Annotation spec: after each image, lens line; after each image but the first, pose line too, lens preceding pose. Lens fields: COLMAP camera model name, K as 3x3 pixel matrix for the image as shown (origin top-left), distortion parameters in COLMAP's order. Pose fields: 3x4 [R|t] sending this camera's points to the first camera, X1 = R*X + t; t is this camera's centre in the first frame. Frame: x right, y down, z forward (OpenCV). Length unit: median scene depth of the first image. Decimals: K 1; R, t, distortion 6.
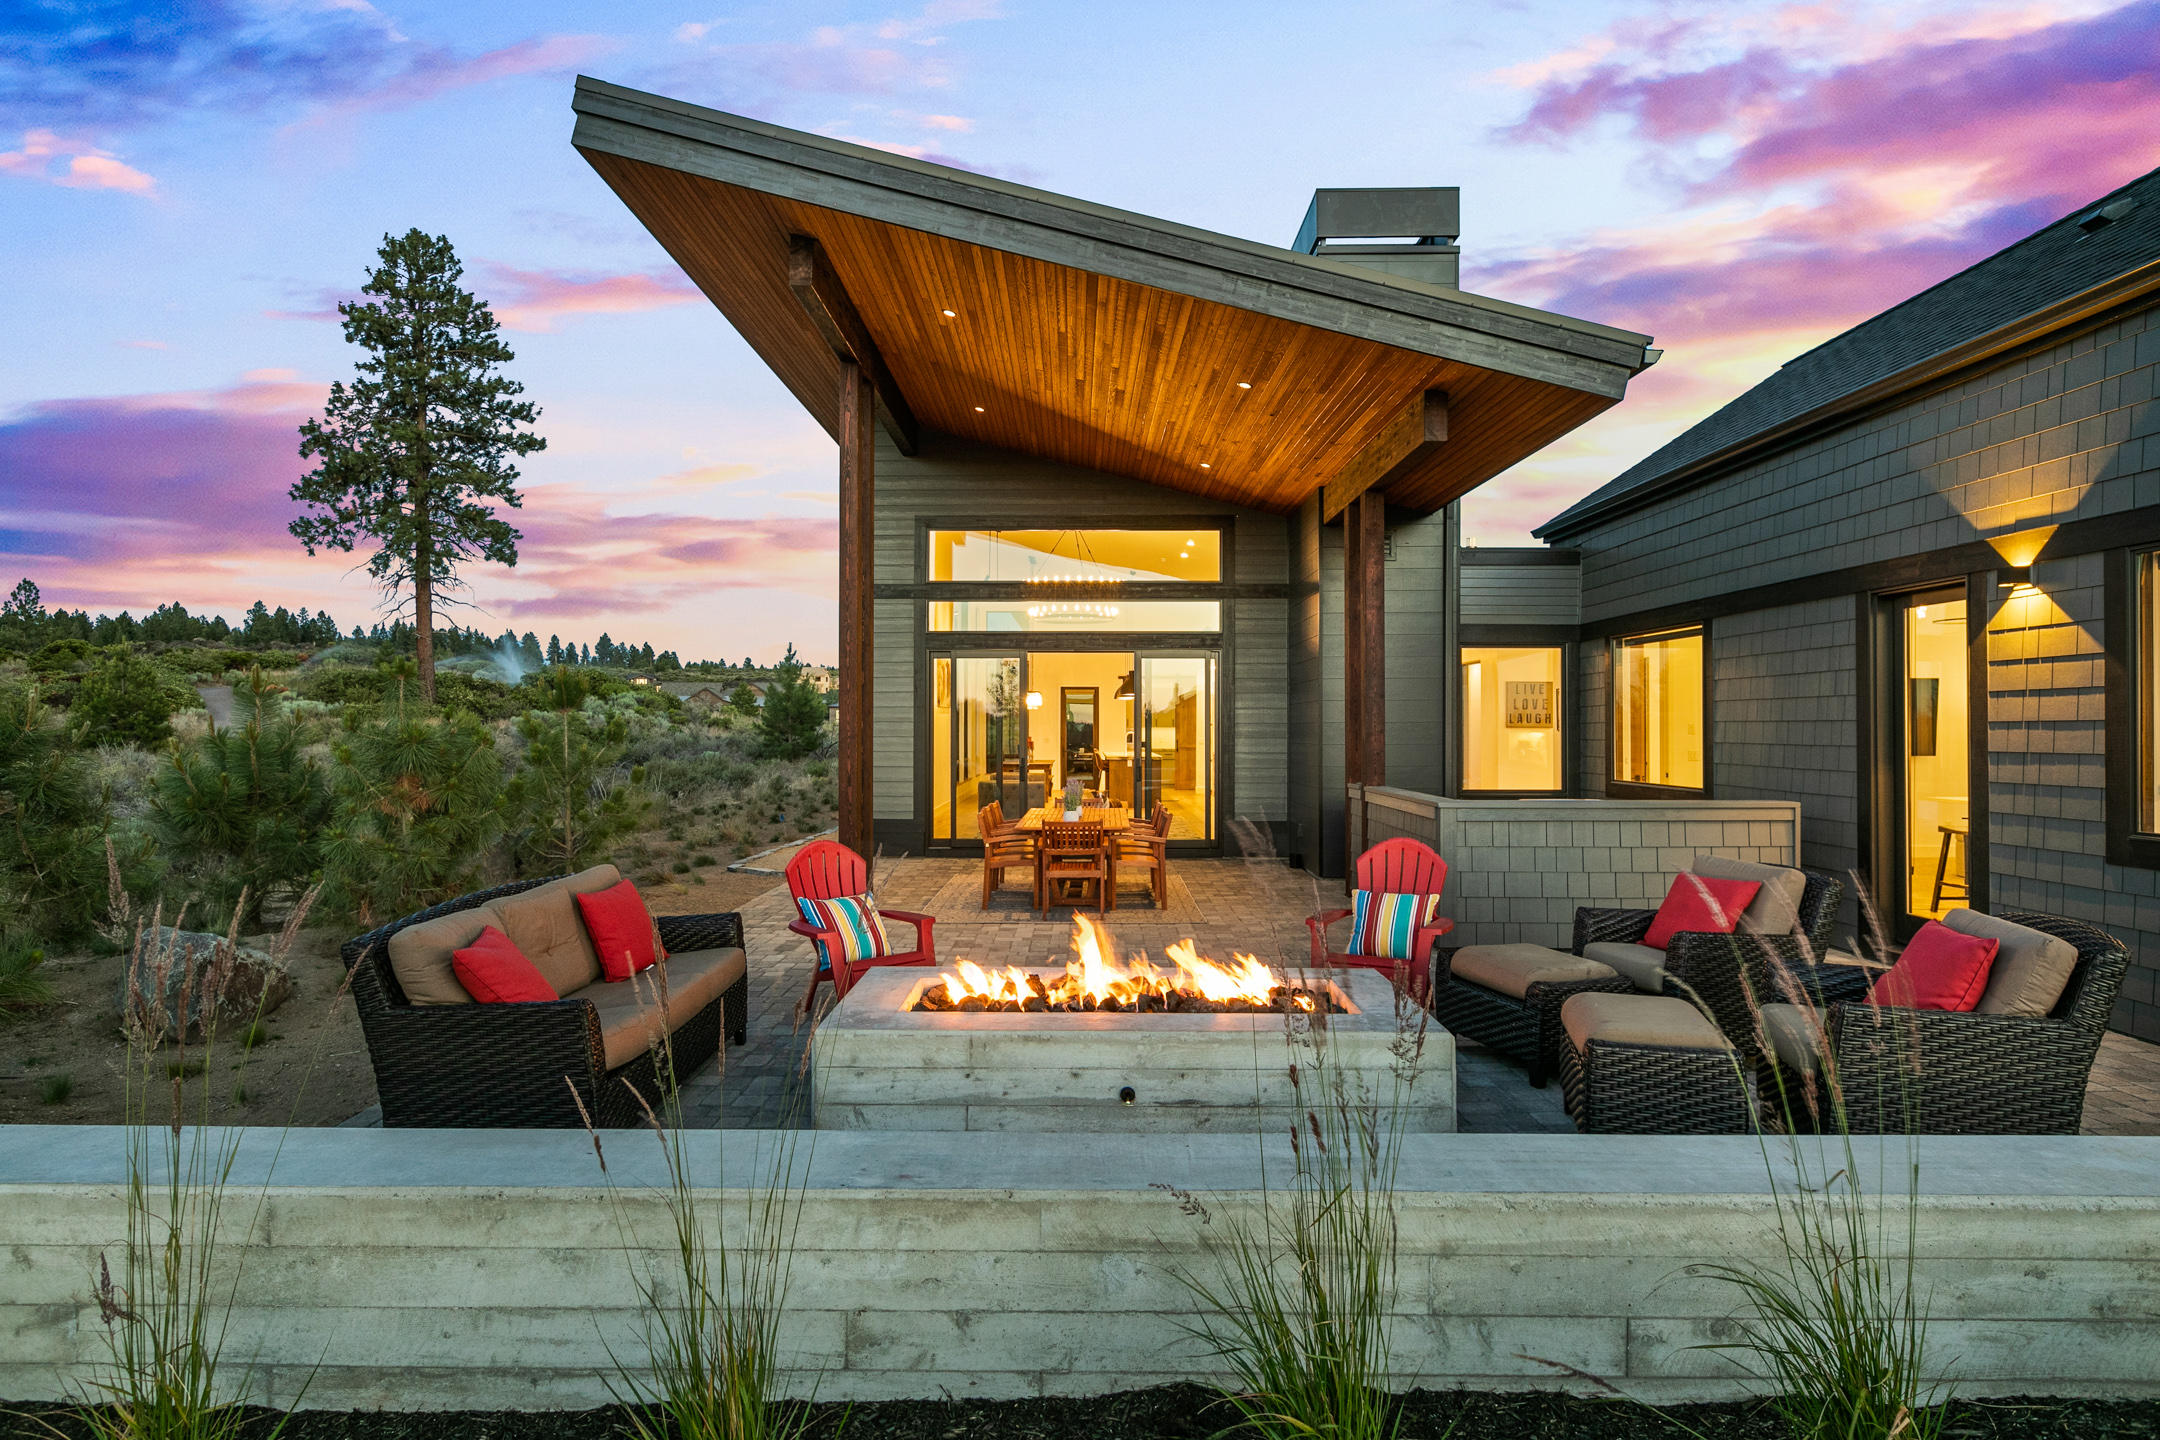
lens RADIAL K [[1187.2, 0, 1080.0], [0, 1187.2, 720.0], [0, 0, 1]] dist [0.001262, 0.000022]
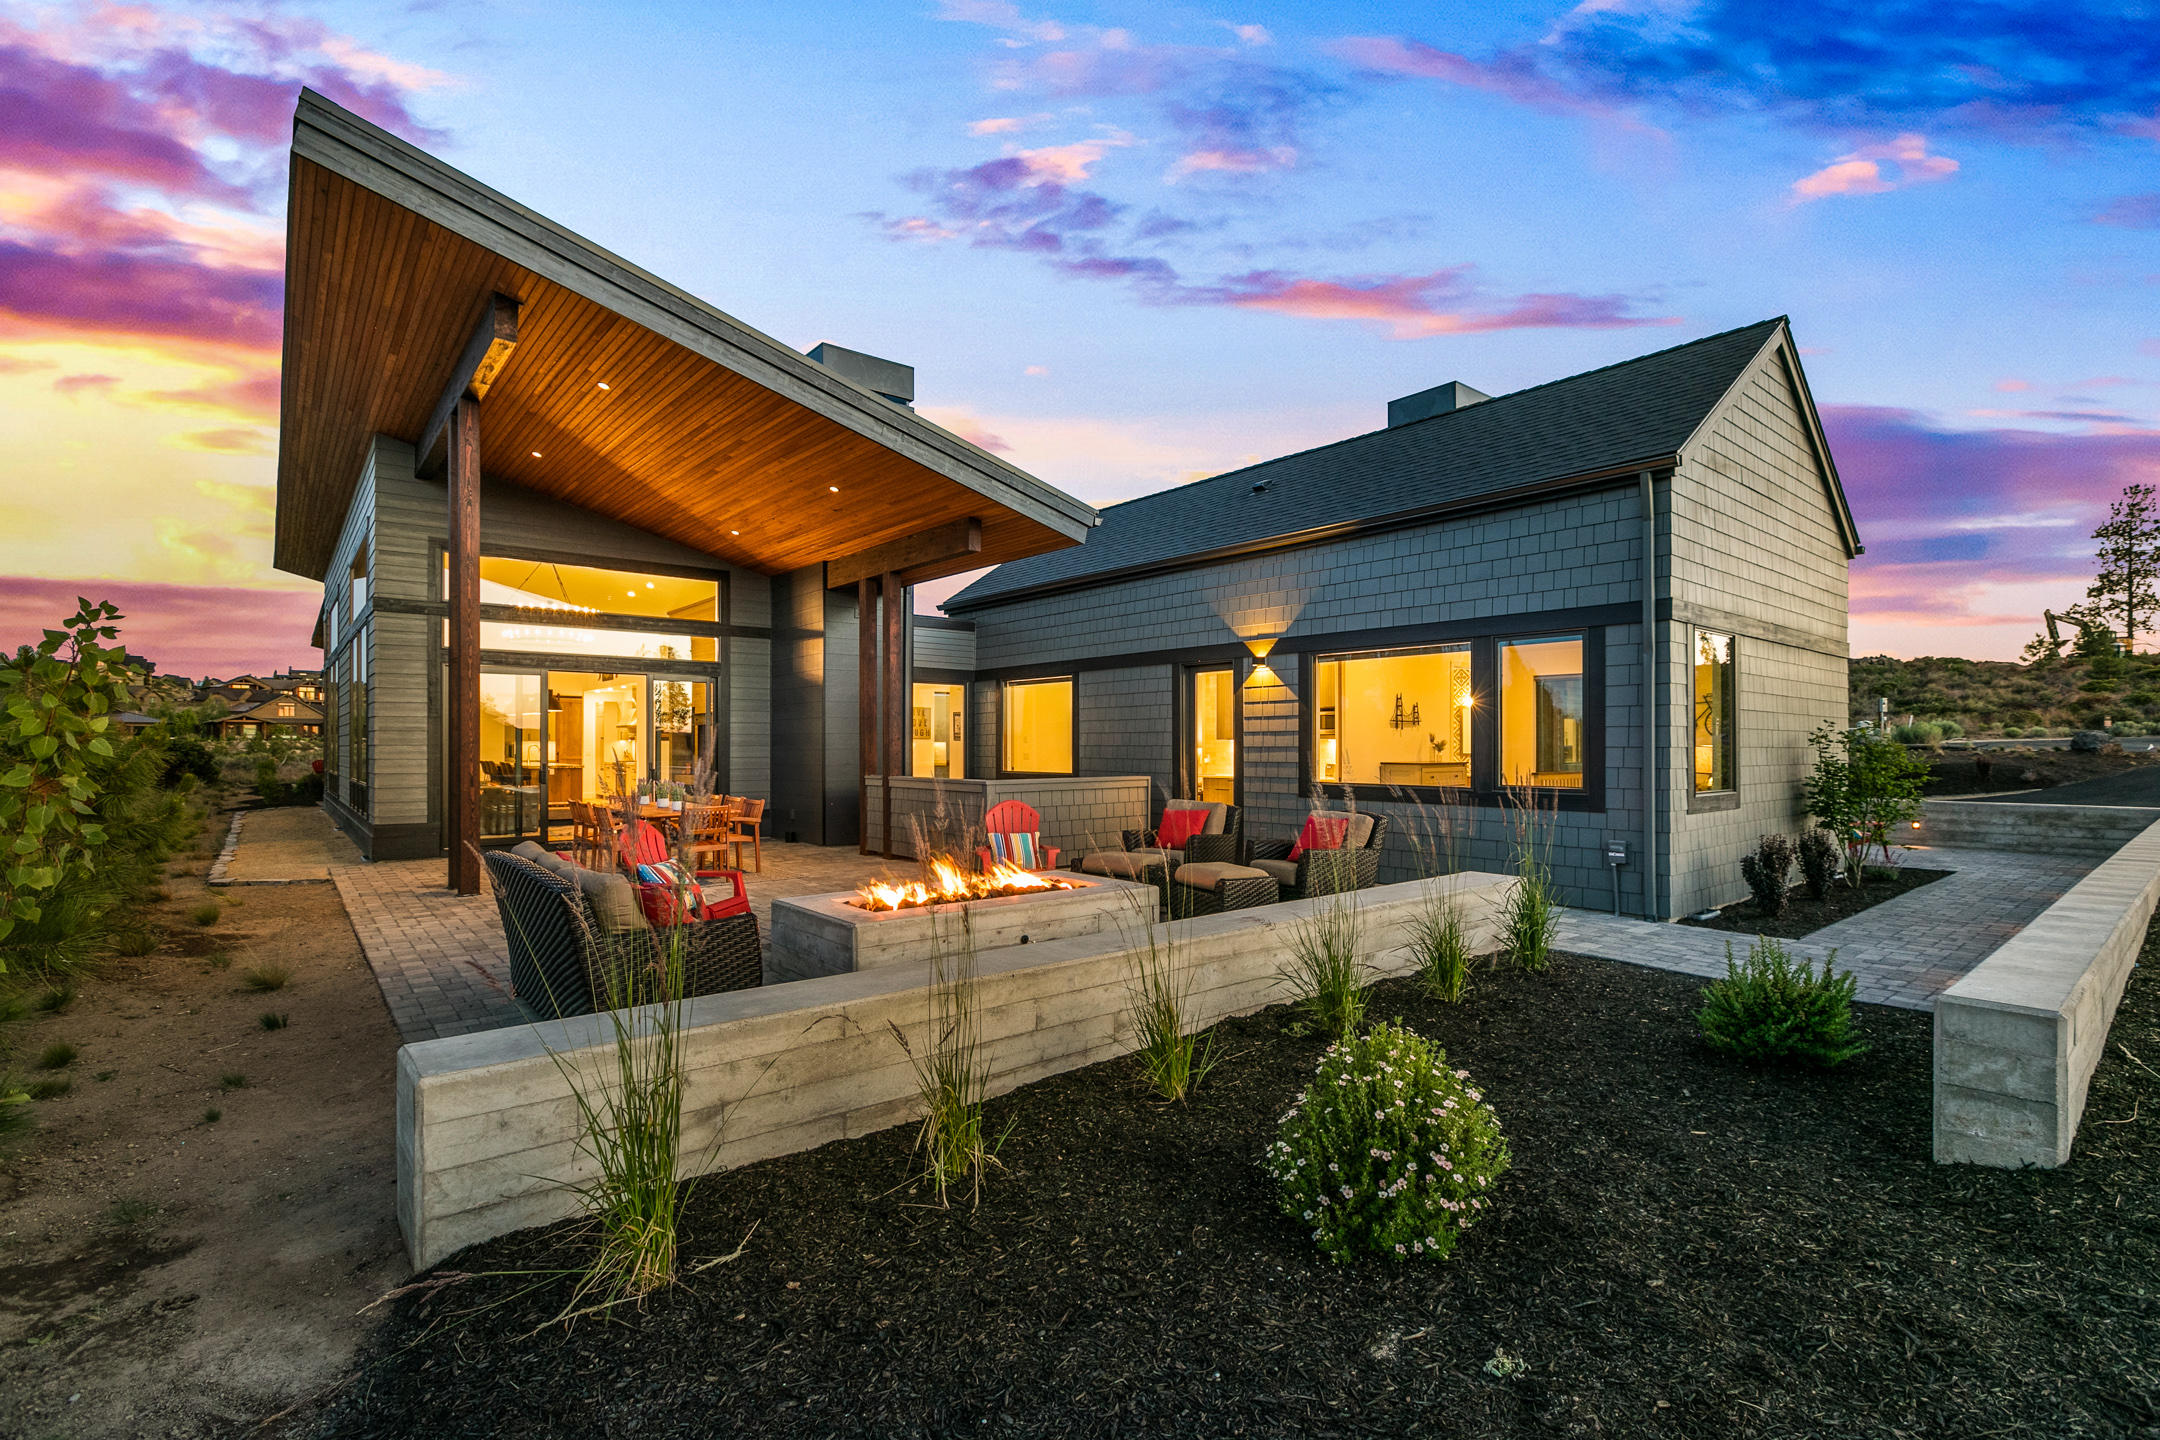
lens RADIAL K [[968.5, 0, 1081.8], [0, 968.5, 752.9], [0, 0, 1]] dist [0.001111, -0.000215]
pose [[0.761278, -0.006082, 0.648397, -0.436727], [-0.002892, 0.999914, 0.012774, 0.014157], [-0.648419, -0.011599, 0.761195, -0.066116]]
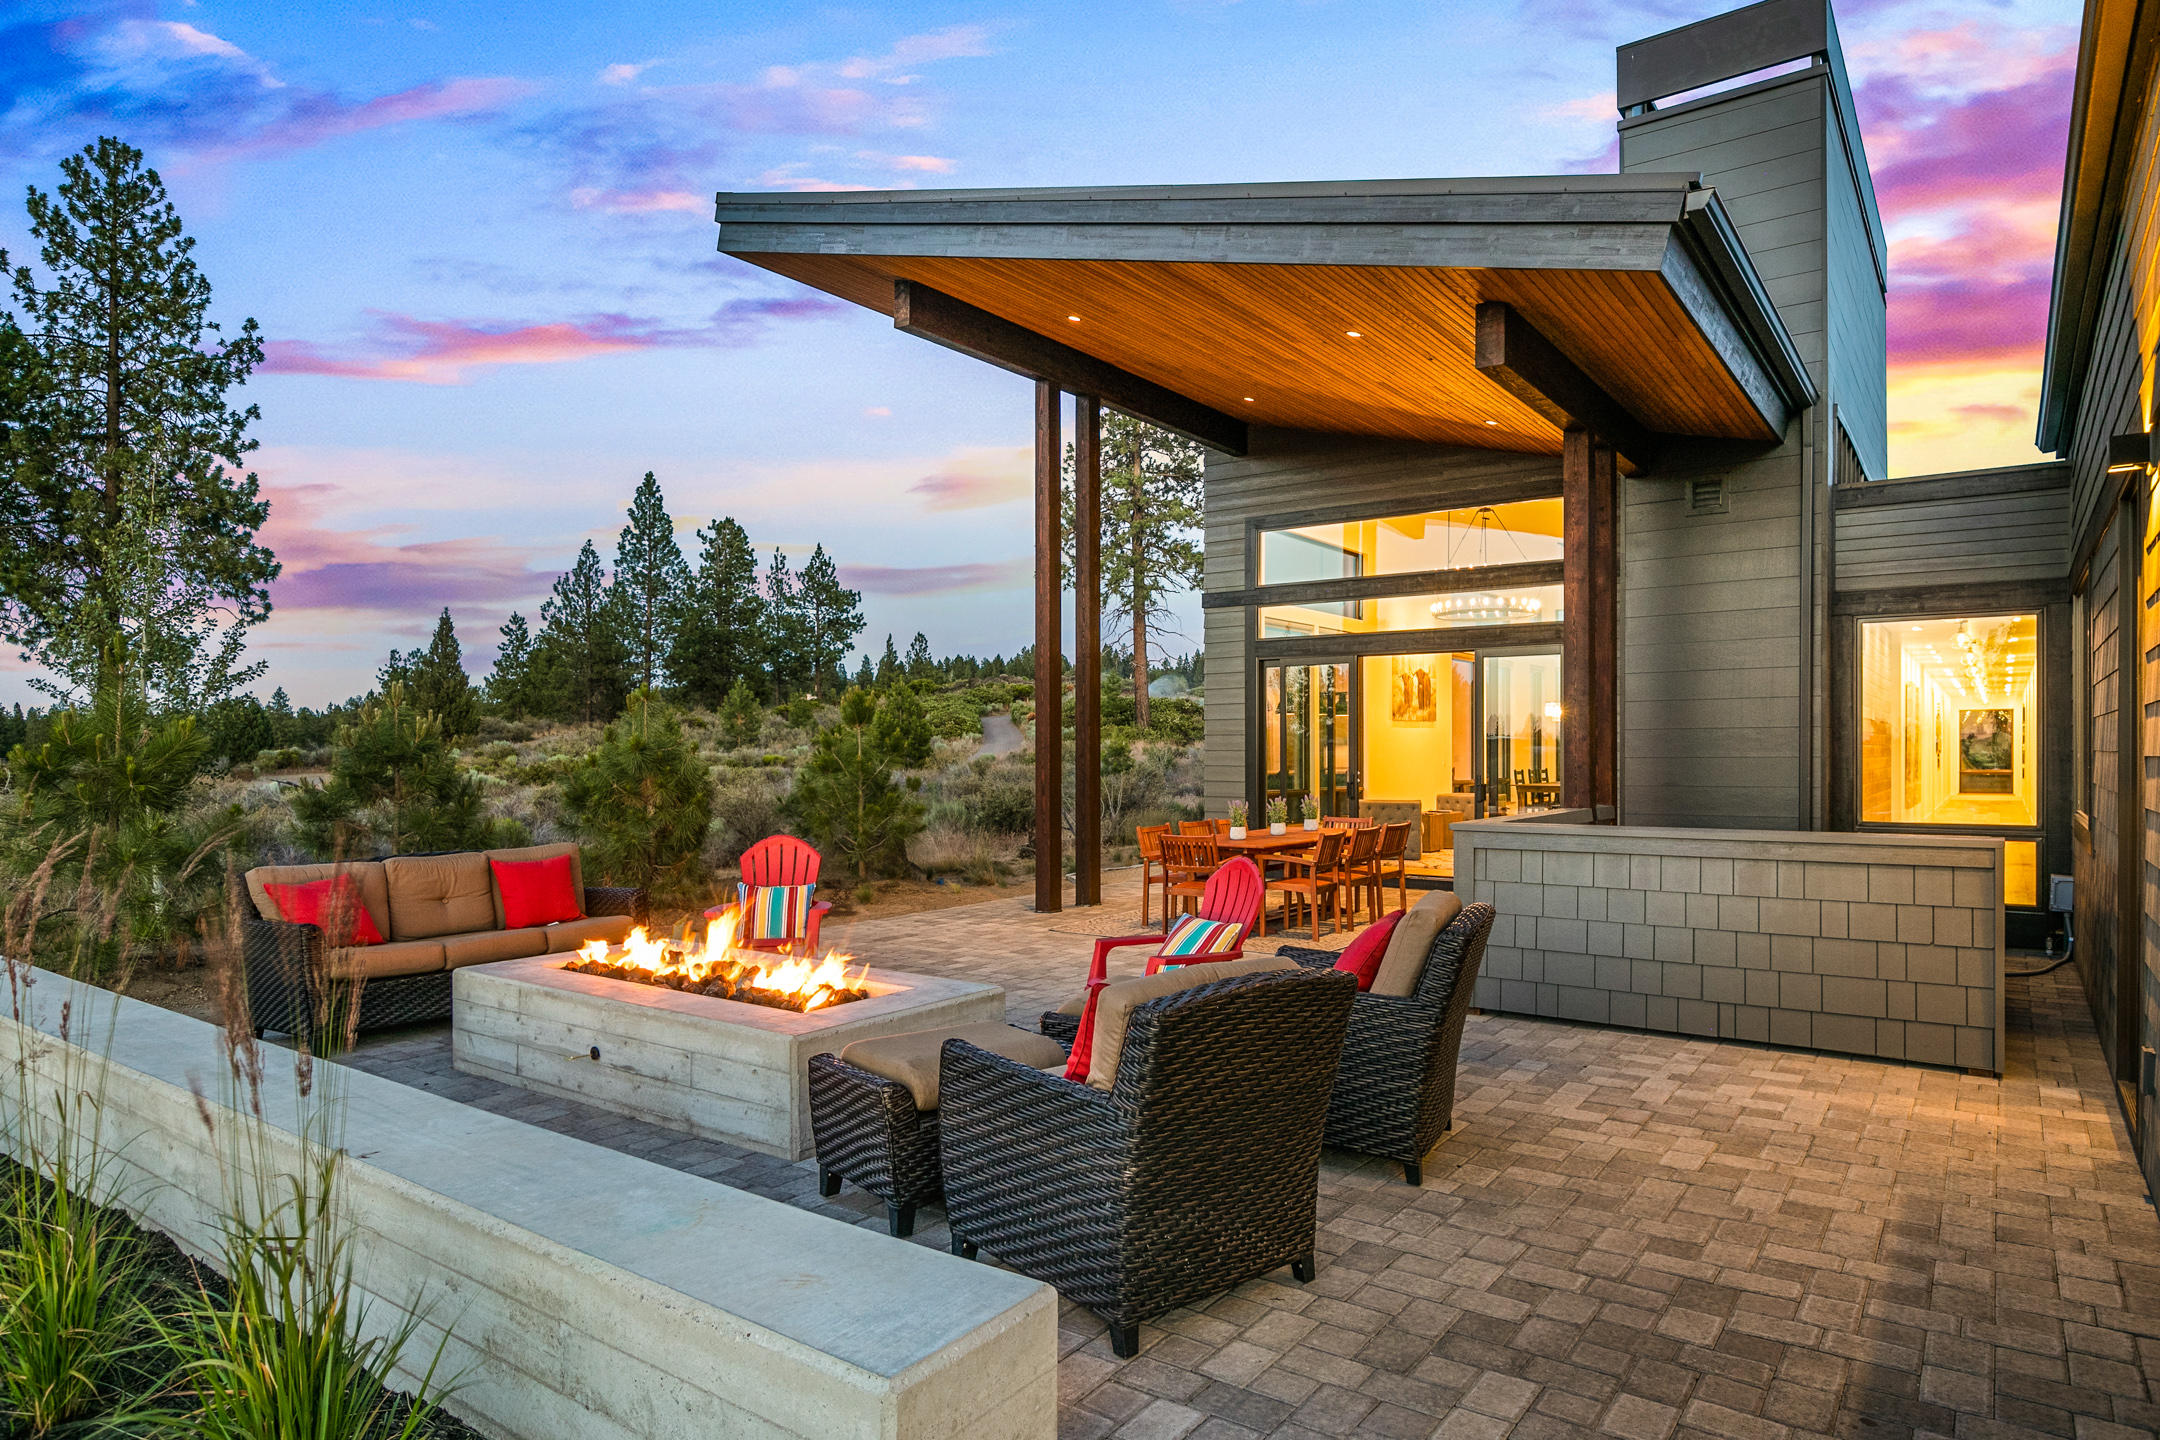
lens RADIAL K [[1272.0, 0, 1083.0], [0, 1272.0, 754.1], [0, 0, 1]] dist [-0.000657, 0.000043]
pose [[0.812220, -0.000323, -0.583351, 0.593757], [0.005722, 0.999956, 0.007413, 0.015155], [0.583323, -0.009359, 0.812187, 0.160624]]
